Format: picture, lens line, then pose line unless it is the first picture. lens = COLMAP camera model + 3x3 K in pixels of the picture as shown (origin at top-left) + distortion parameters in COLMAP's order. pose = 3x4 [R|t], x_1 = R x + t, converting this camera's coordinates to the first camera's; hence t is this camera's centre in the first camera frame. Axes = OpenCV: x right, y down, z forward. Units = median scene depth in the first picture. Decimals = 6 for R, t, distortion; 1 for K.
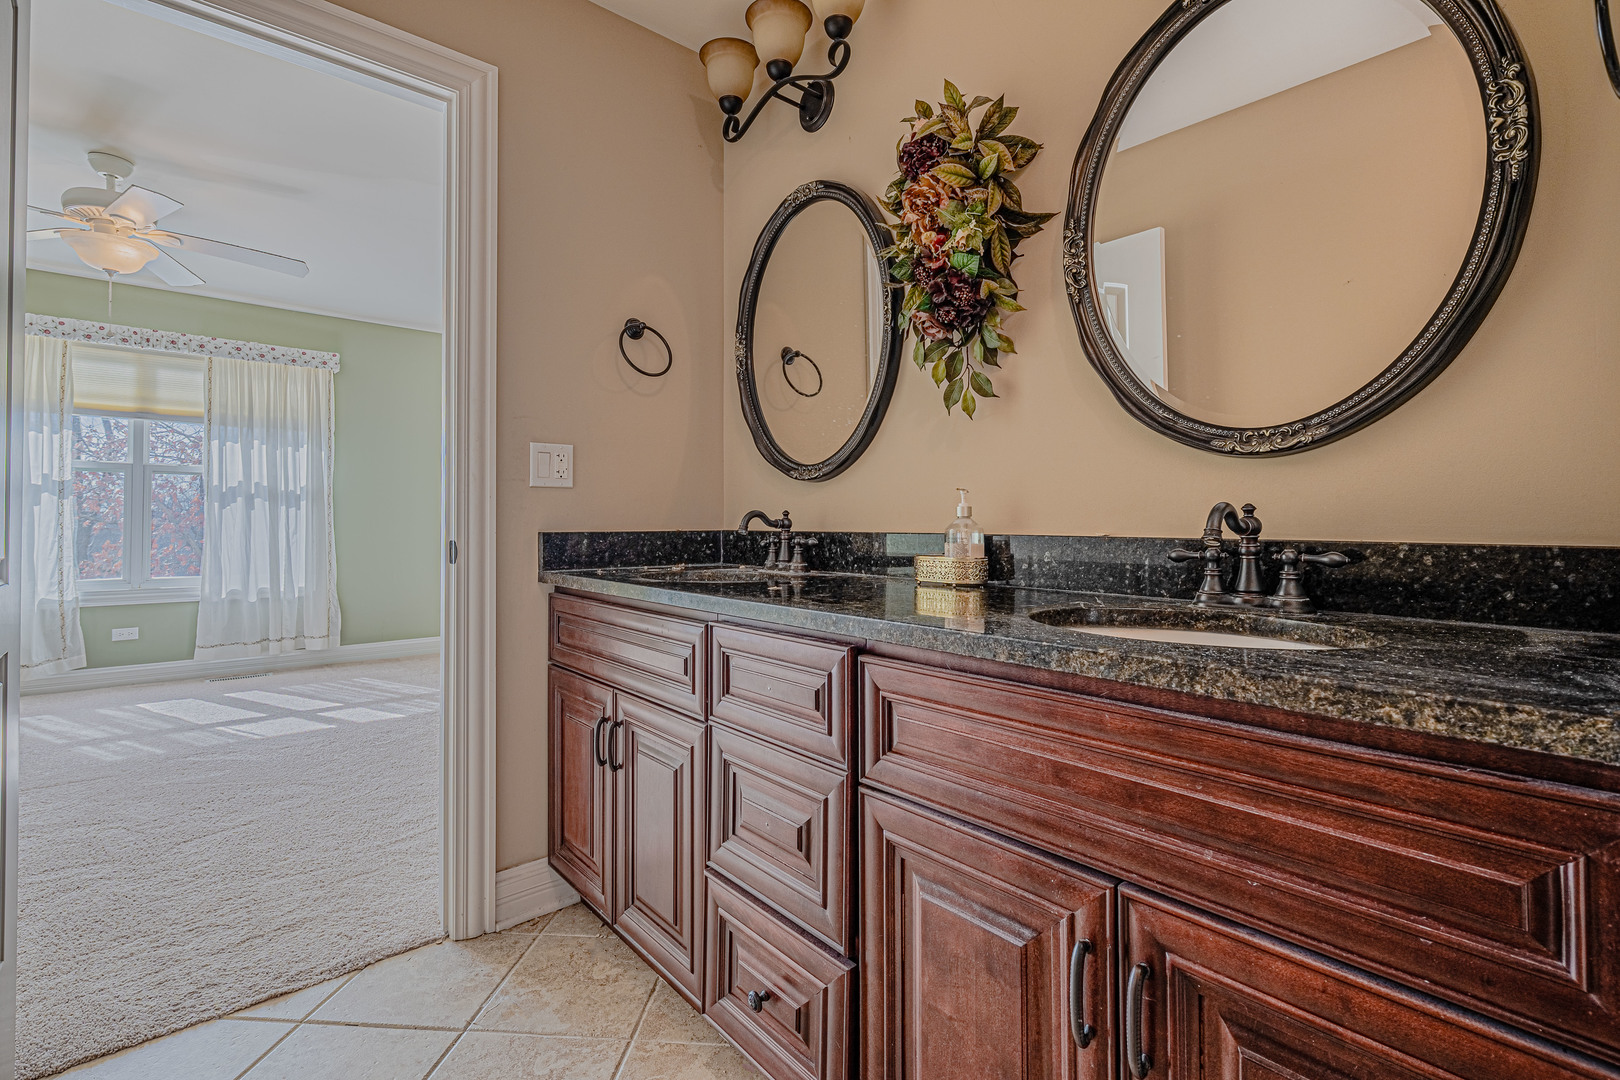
lens RADIAL K [[727.2, 0, 812.4], [0, 727.2, 507.2], [0, 0, 1]] dist [-0.003108, 0.001493]
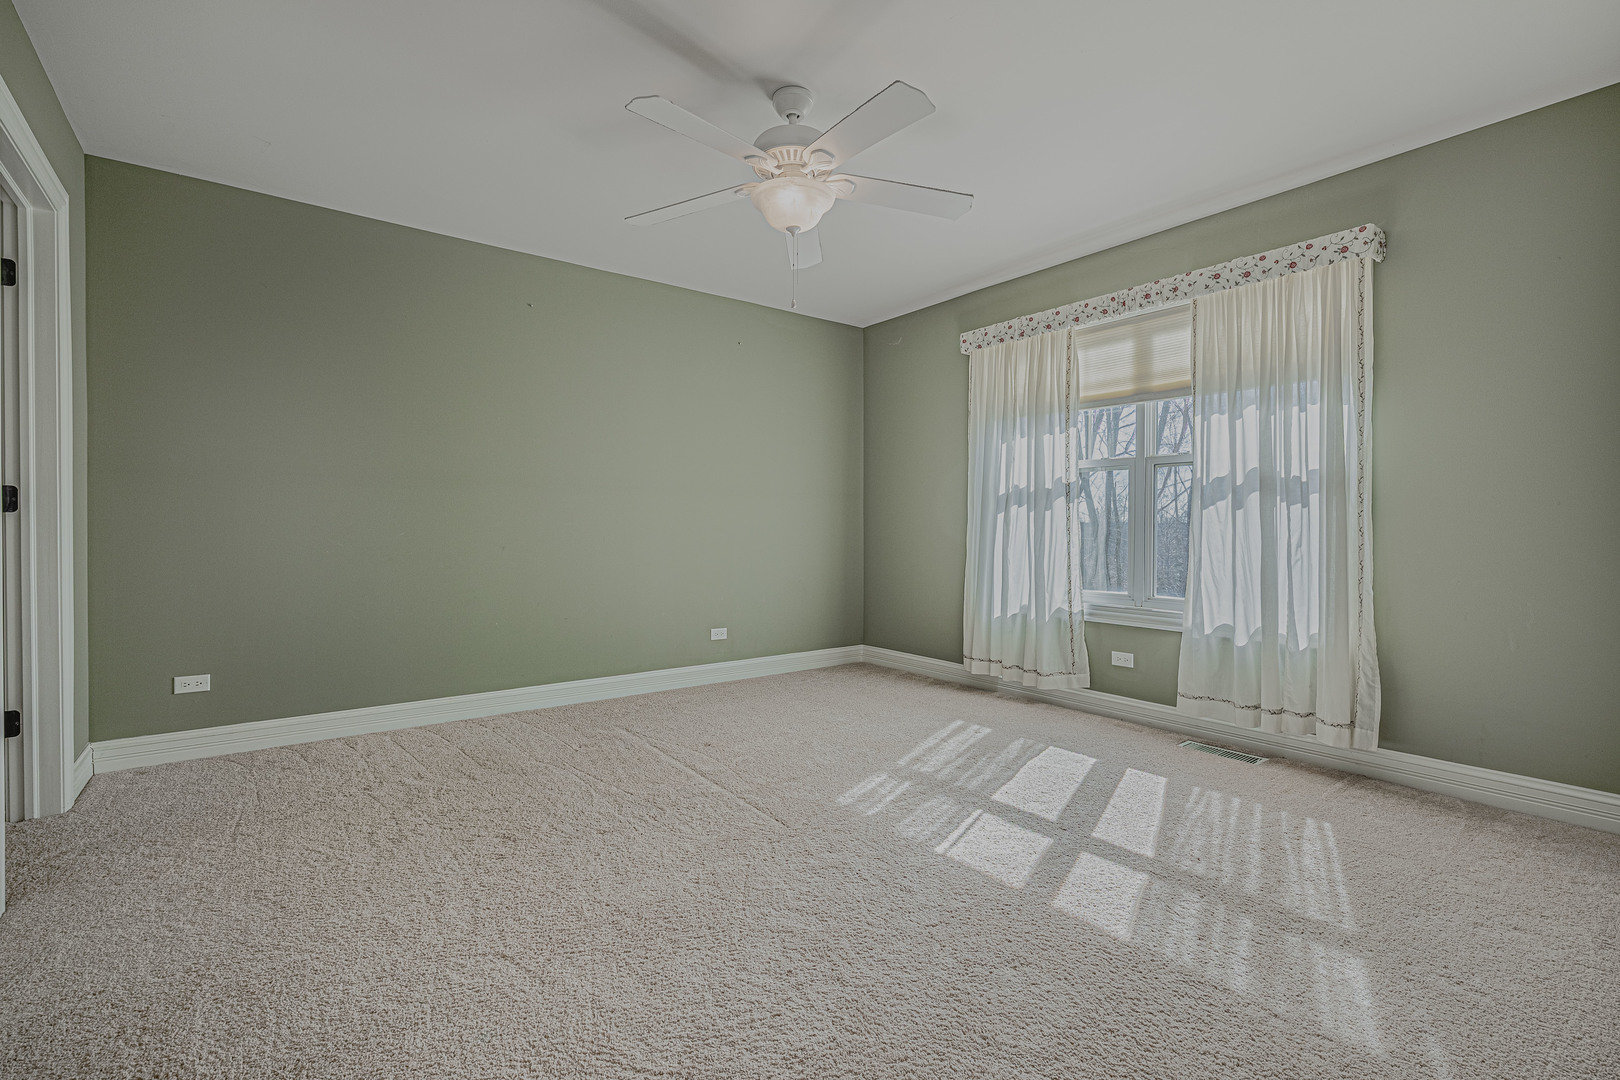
lens RADIAL K [[727.2, 0, 805.2], [0, 727.2, 541.1], [0, 0, 1]] dist [-0.003108, 0.001493]
pose [[-0.070268, 0.019588, -0.997336, -0.070504], [0.020639, 0.999622, 0.018179, 0.012292], [0.997315, -0.019306, -0.070645, 0.647870]]
